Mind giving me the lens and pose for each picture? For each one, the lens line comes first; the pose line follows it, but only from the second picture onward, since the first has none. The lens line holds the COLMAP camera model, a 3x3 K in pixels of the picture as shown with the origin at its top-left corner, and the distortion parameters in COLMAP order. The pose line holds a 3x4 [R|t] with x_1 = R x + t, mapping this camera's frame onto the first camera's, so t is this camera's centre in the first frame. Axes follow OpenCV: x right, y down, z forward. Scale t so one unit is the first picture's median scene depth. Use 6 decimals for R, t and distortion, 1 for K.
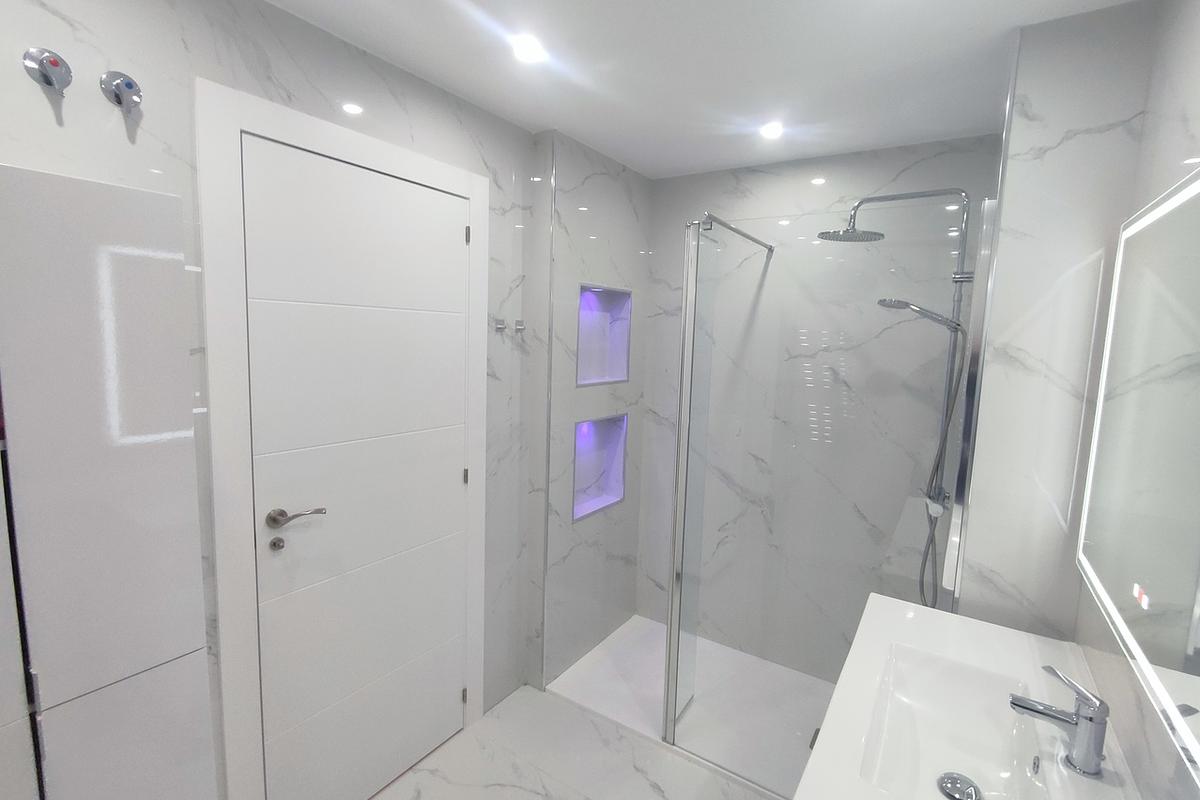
lens RADIAL K [[548.5, 0, 610.7], [0, 548.5, 399.8], [0, 0, 1]] dist [-0.012179, 0.003949]
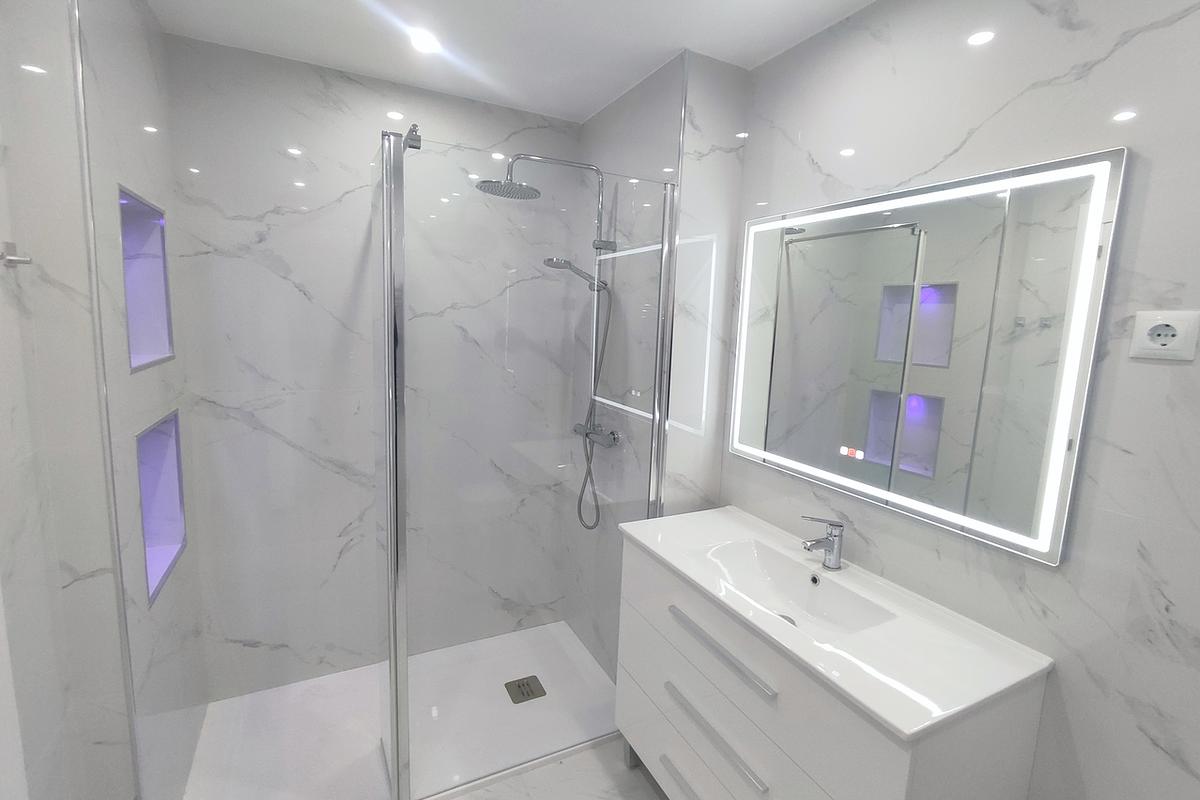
lens RADIAL K [[548.5, 0, 604.2], [0, 548.5, 399.2], [0, 0, 1]] dist [-0.012179, 0.003949]
pose [[0.492428, -0.140208, 0.858986, -0.320571], [0.080776, 0.990042, 0.115294, -0.023059], [-0.866597, 0.012611, 0.498850, 0.314160]]
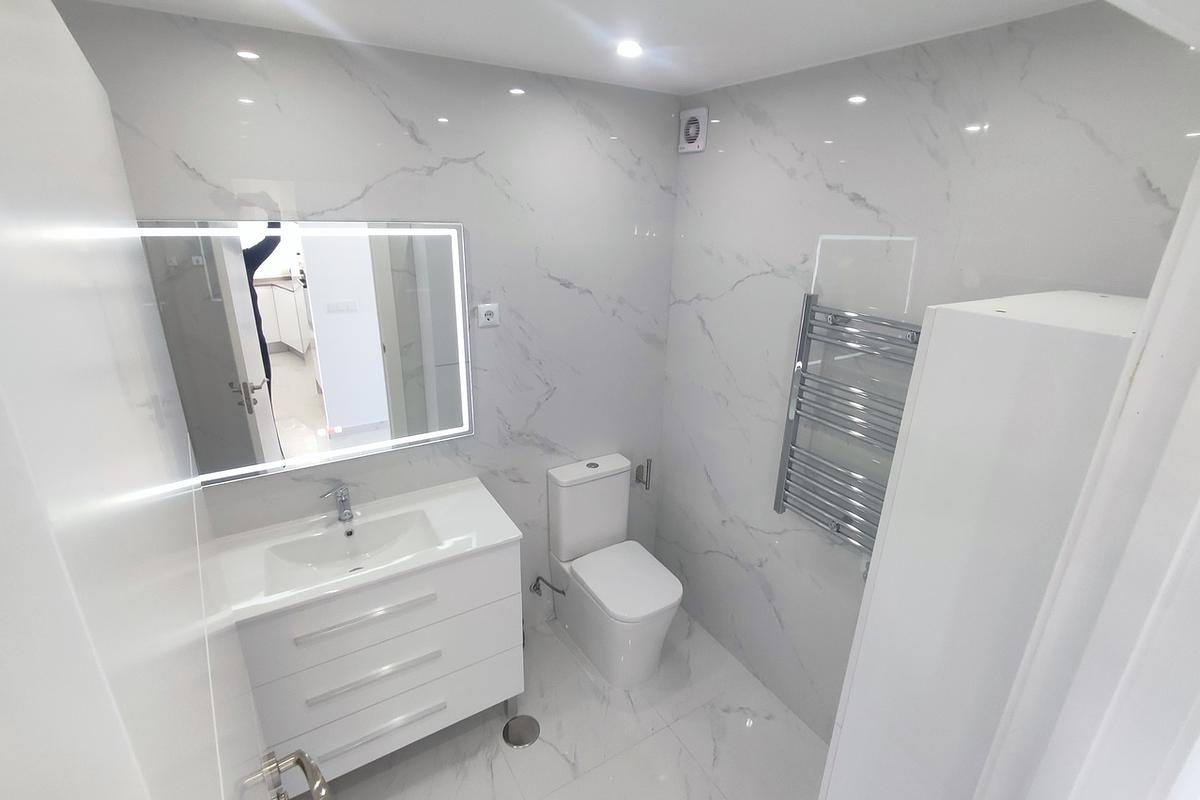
lens RADIAL K [[548.5, 0, 601.3], [0, 548.5, 393.9], [0, 0, 1]] dist [-0.012179, 0.003949]
pose [[-0.909718, -0.185297, 0.371588, -0.280277], [-0.006606, 0.901251, 0.433246, -0.253477], [-0.415174, 0.391677, -0.821109, 0.840649]]
